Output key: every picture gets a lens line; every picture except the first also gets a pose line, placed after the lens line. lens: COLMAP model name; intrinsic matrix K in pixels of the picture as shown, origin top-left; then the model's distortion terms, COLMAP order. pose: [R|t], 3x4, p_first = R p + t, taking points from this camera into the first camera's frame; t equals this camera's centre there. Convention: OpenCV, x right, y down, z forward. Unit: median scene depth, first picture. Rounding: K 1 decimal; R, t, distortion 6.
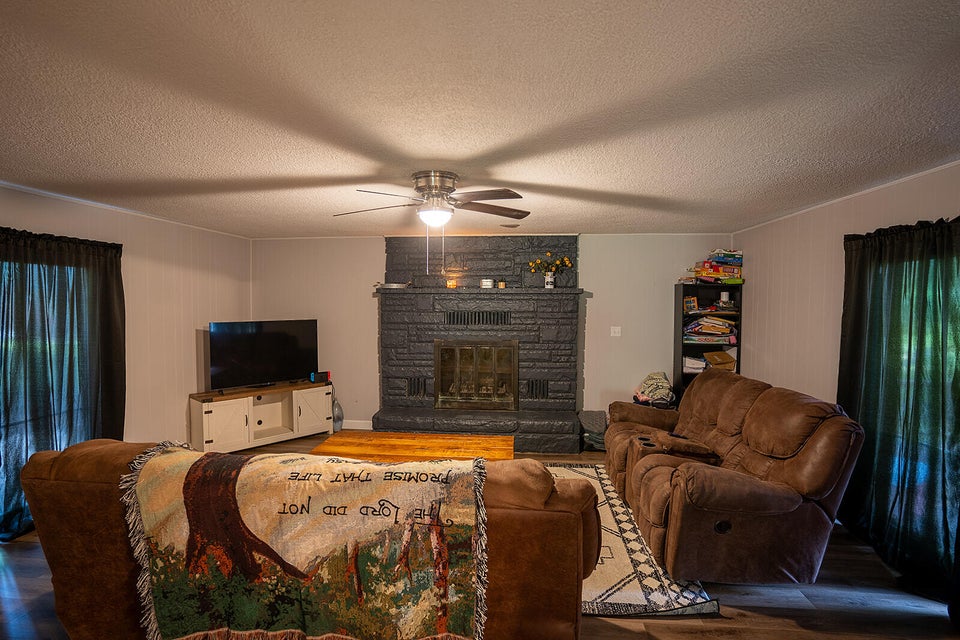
lens RADIAL K [[498.0, 0, 480.0], [0, 498.0, 320.0], [0, 0, 1]] dist [-0.000286, -0.000012]
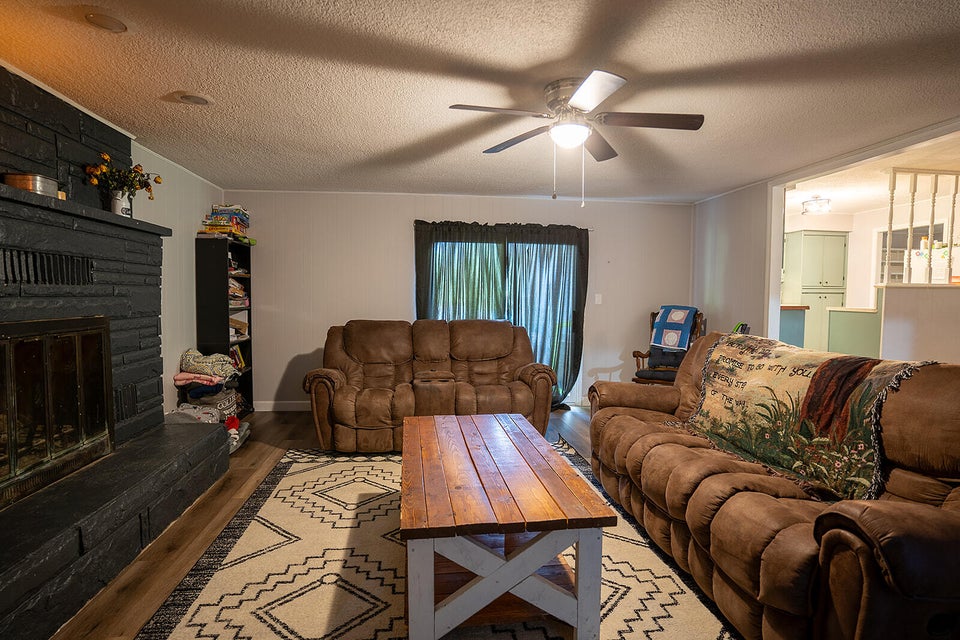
lens RADIAL K [[498.0, 0, 480.0], [0, 498.0, 320.0], [0, 0, 1]] dist [-0.000286, -0.000012]
pose [[-0.201339, -0.046579, 0.978414, -0.633544], [0.038052, 0.997743, 0.055330, 0.043885], [-0.978782, 0.048371, -0.199112, 0.925773]]
